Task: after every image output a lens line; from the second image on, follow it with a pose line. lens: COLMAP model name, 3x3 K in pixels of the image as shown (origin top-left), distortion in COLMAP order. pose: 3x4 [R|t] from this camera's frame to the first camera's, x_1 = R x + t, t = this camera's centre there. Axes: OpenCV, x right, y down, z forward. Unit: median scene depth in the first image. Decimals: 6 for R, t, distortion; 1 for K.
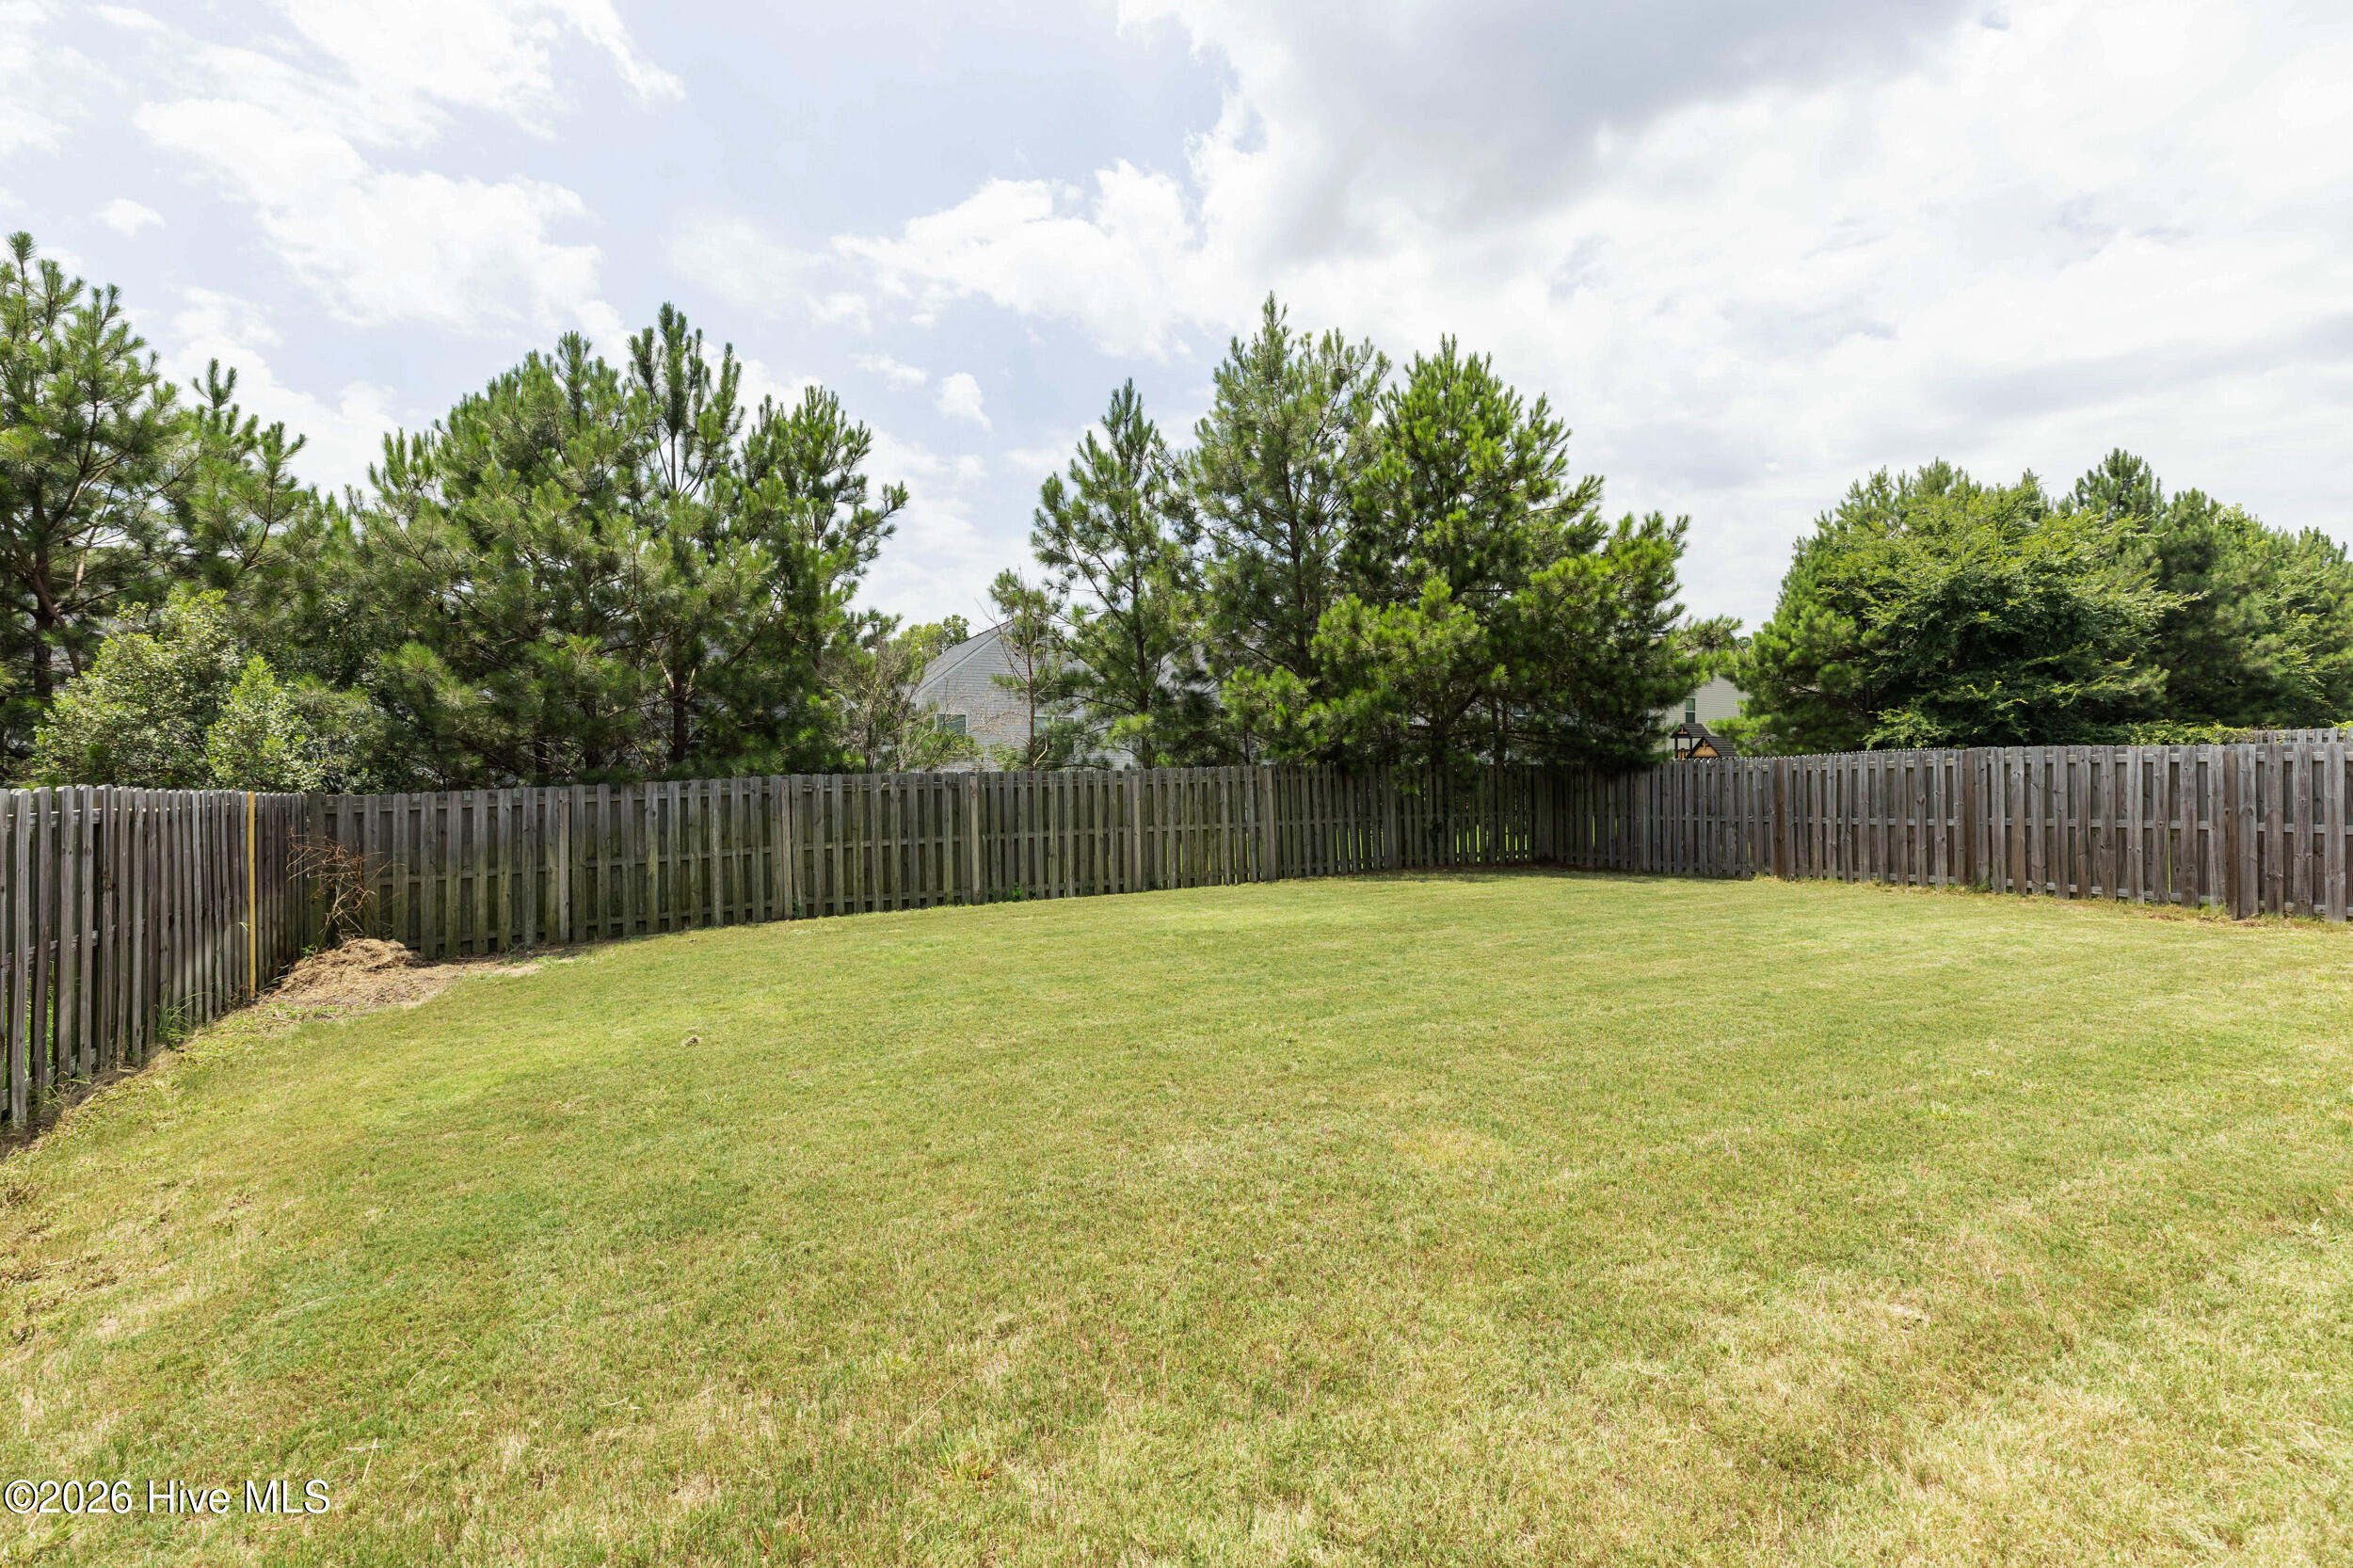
lens RADIAL K [[1066.4, 0, 1187.4], [0, 1066.4, 774.8], [0, 0, 1]] dist [-0.000470, -0.000490]
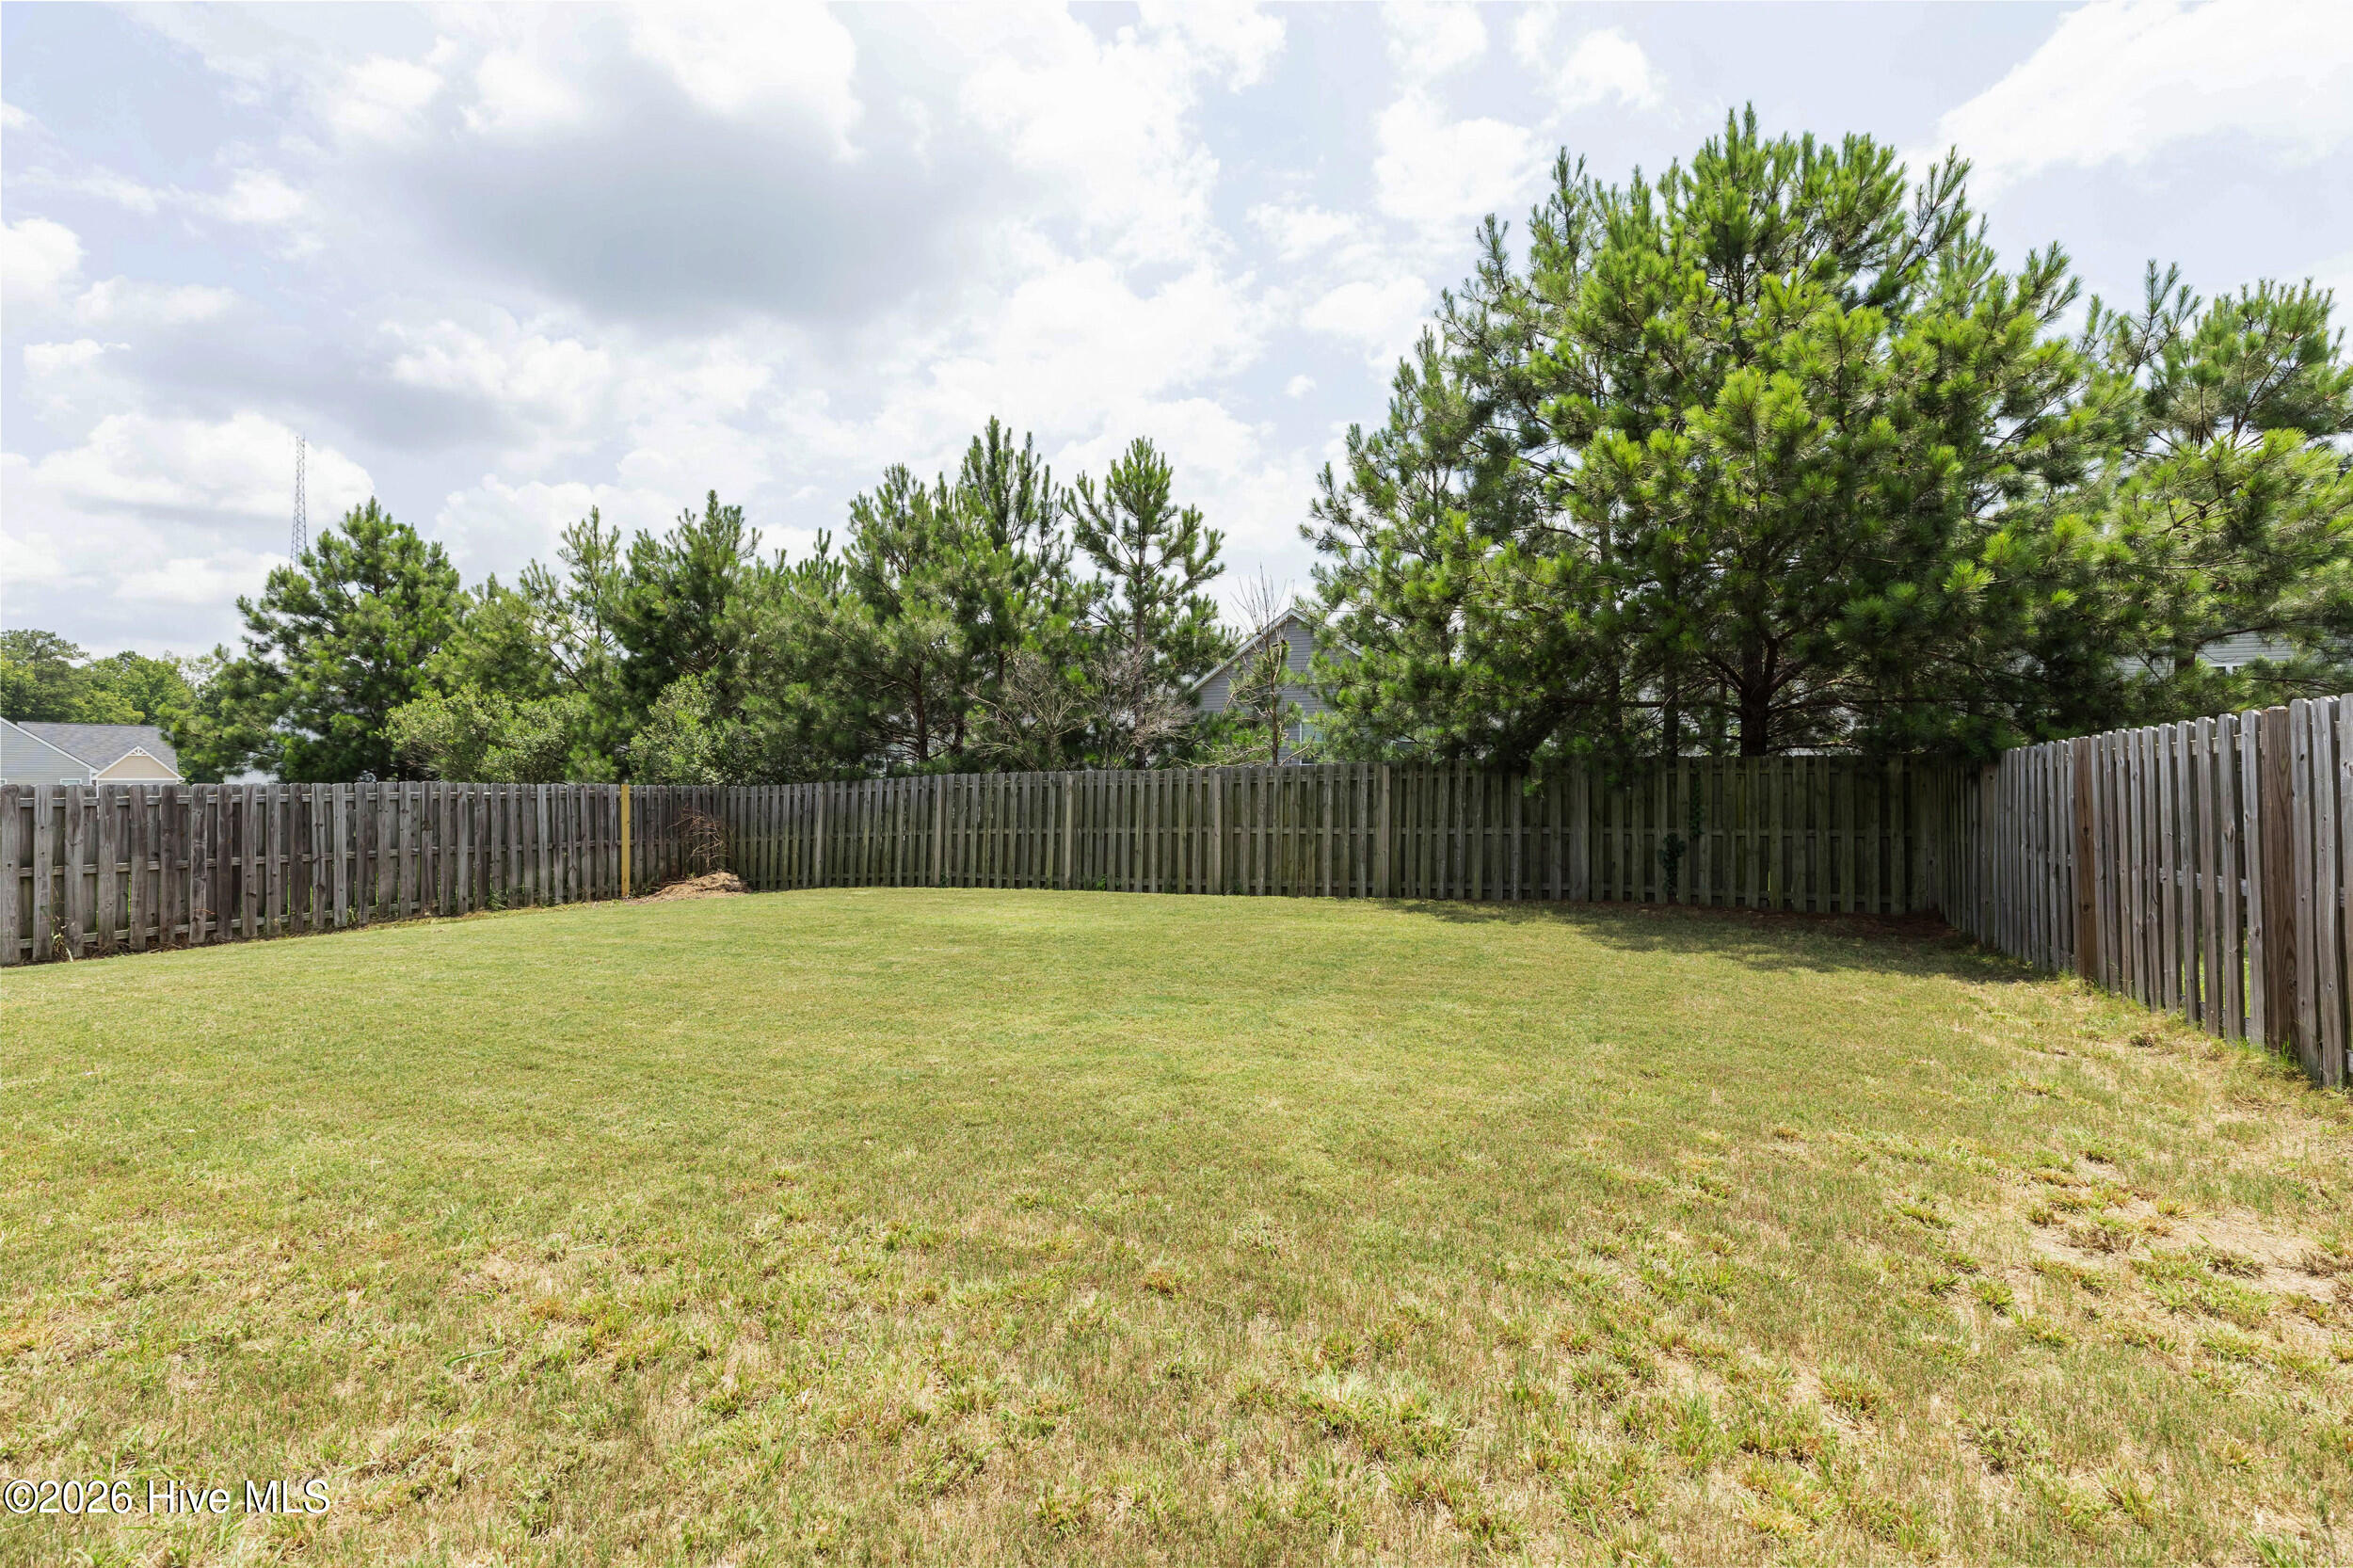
lens RADIAL K [[1066.4, 0, 1187.4], [0, 1066.4, 774.8], [0, 0, 1]] dist [-0.000470, -0.000490]
pose [[0.597394, -0.003999, -0.801938, 0.733876], [0.001290, 0.999991, -0.004026, 0.005545], [0.801947, 0.001371, 0.597394, 0.420183]]
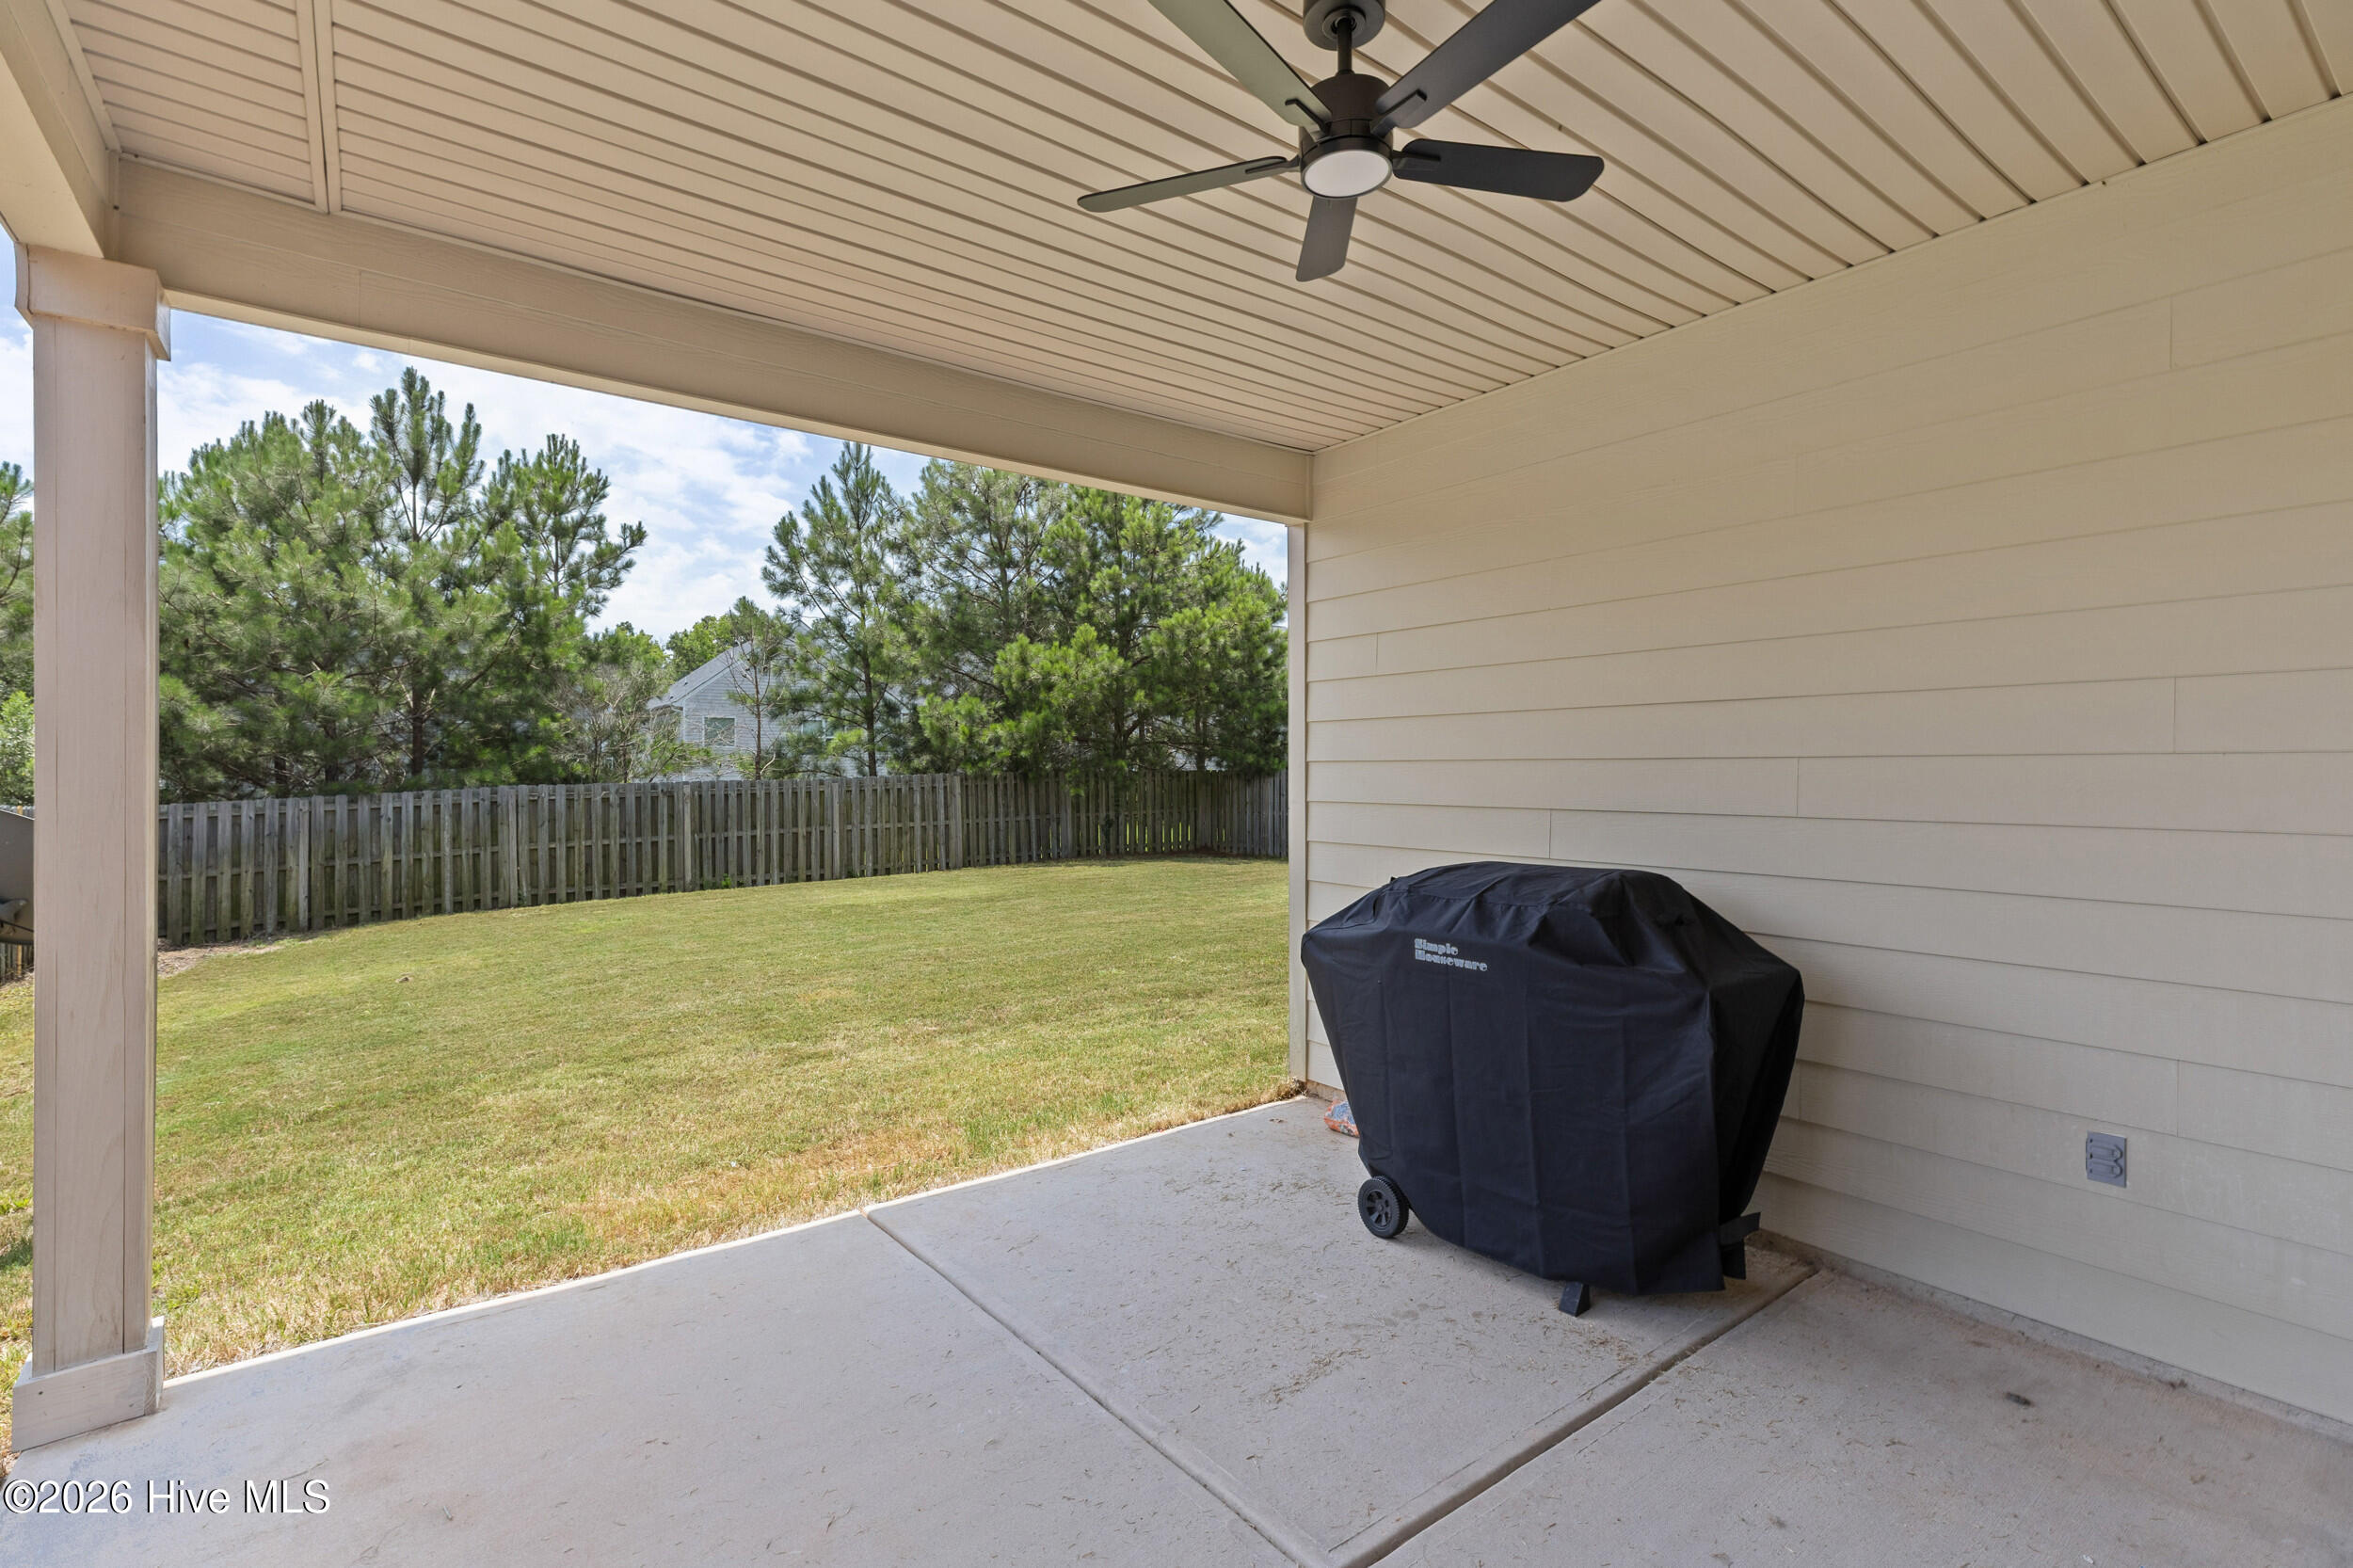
lens RADIAL K [[1081.2, 0, 1179.4], [0, 1081.2, 744.7], [0, 0, 1]] dist [0.002775, -0.000051]
pose [[0.987556, -0.000085, 0.157268, 0.147794], [0.003873, 0.999710, -0.023780, -0.012369], [-0.157220, 0.024094, 0.987270, -0.272922]]
